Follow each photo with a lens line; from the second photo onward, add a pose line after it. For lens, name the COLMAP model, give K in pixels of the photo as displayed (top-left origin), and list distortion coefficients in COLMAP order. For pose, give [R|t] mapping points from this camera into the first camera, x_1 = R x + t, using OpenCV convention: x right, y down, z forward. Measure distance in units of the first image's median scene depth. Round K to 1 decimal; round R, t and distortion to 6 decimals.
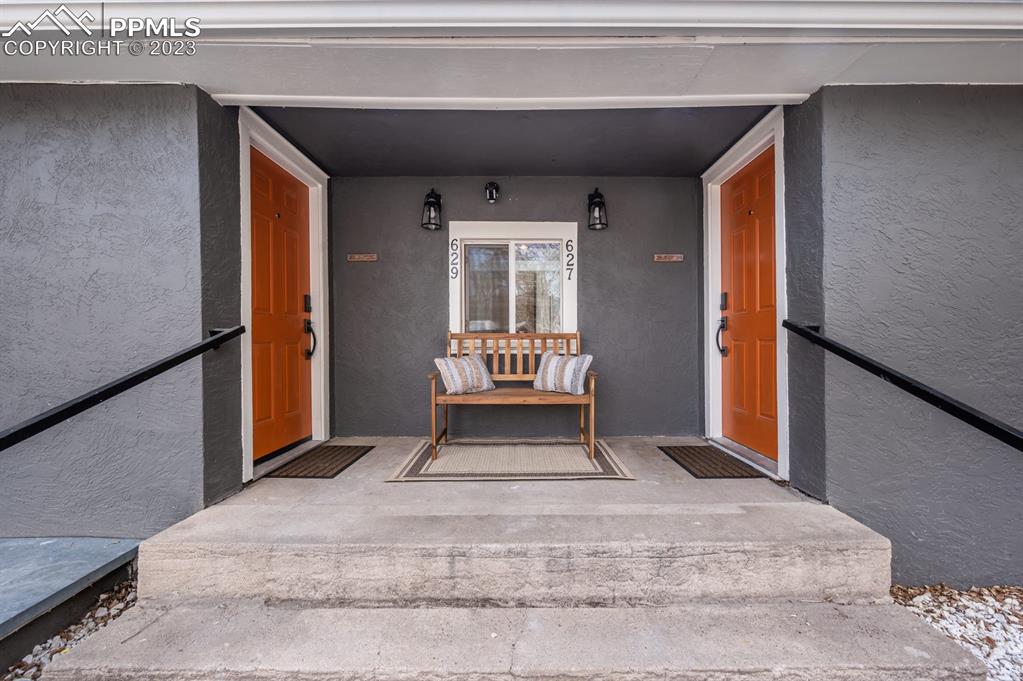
lens RADIAL K [[419.5, 0, 516.5], [0, 419.5, 340.5], [0, 0, 1]] dist [-0.002188, -0.000076]
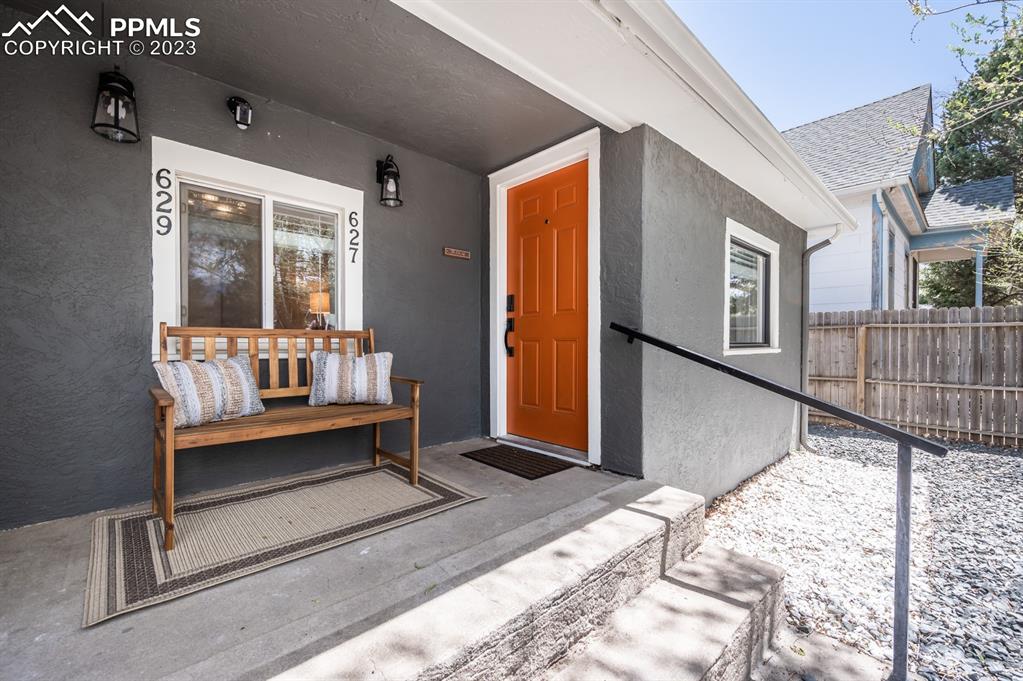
lens RADIAL K [[424.4, 0, 510.3], [0, 424.4, 347.6], [0, 0, 1]] dist [0.002090, 0.000145]
pose [[0.728124, -0.004919, 0.685428, -0.219847], [-0.003928, 0.999928, 0.011348, 0.004182], [-0.685434, -0.010955, 0.728052, 0.235788]]
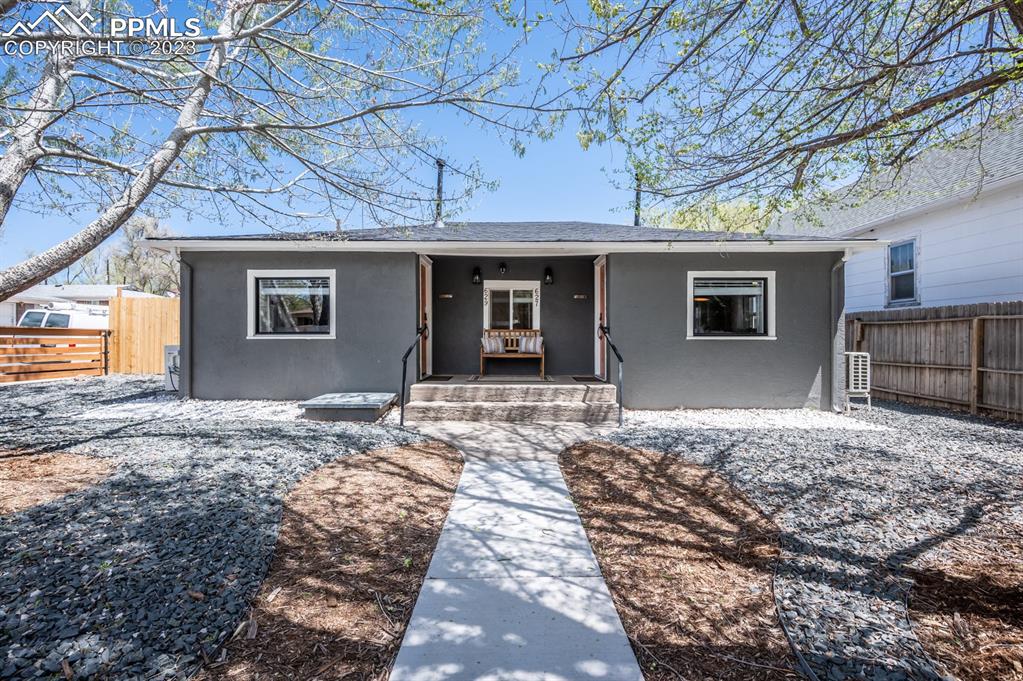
lens RADIAL K [[435.6, 0, 503.5], [0, 435.6, 339.9], [0, 0, 1]] dist [0.002497, 0.000537]
pose [[0.999790, 0.005812, -0.019643, -0.006594], [-0.005670, 0.999958, 0.007257, 0.023442], [0.019684, -0.007144, 0.999781, -1.460742]]
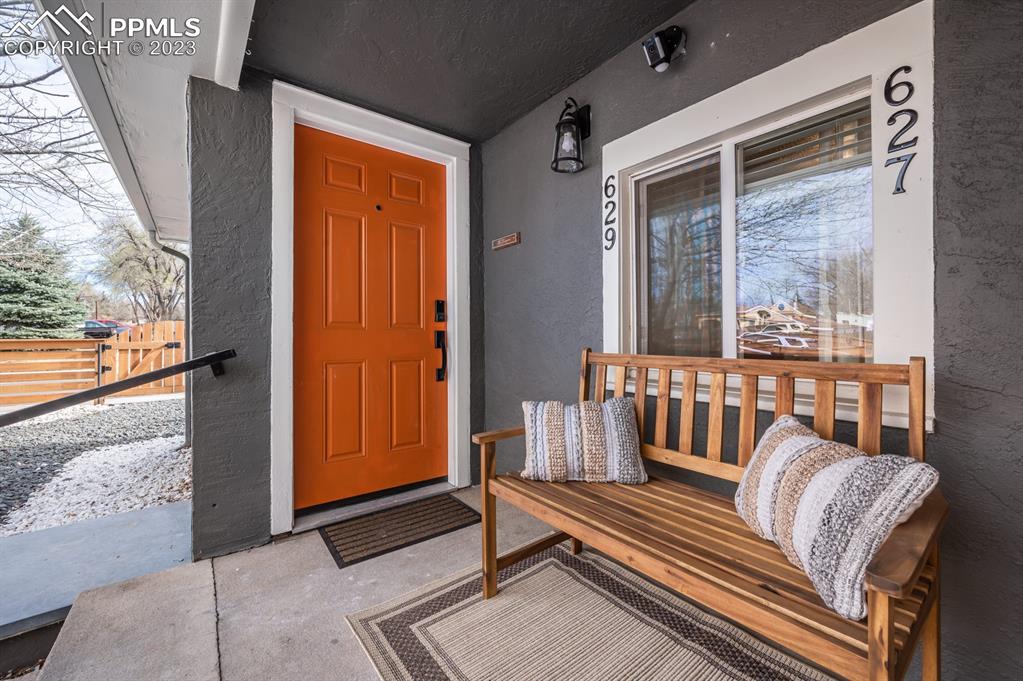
lens RADIAL K [[410.9, 0, 513.1], [0, 410.9, 335.6], [0, 0, 1]] dist [-0.000728, -0.000121]
pose [[0.620690, -0.001581, -0.784055, 0.202147], [0.000164, 0.999998, -0.001887, -0.038636], [0.784056, 0.001042, 0.620689, 0.618420]]
